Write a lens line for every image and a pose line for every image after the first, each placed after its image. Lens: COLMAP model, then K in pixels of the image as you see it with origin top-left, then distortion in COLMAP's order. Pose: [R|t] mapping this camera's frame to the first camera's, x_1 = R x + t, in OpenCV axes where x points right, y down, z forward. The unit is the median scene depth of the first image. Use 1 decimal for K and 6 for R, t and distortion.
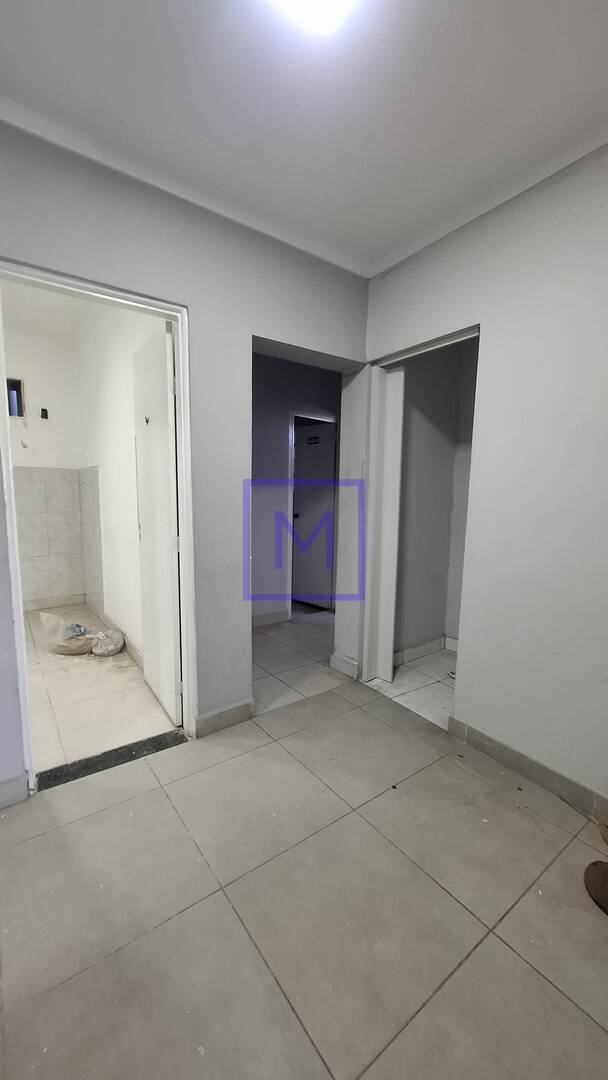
lens RADIAL K [[425.2, 0, 304.0], [0, 425.2, 540.0], [0, 0, 1]] dist [0.000628, 0.000045]
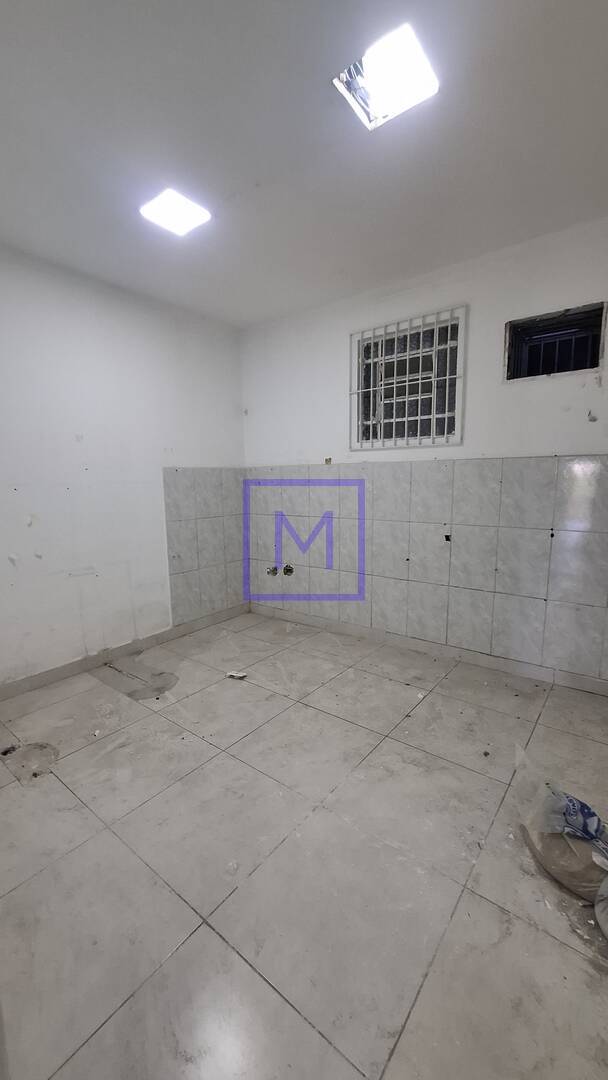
lens RADIAL K [[425.2, 0, 304.0], [0, 425.2, 540.0], [0, 0, 1]] dist [0.000628, 0.000045]
pose [[0.267929, 0.121040, -0.955805, -0.233105], [-0.108419, 0.989563, 0.094923, -0.086914], [0.957319, 0.078195, 0.278256, 0.602358]]
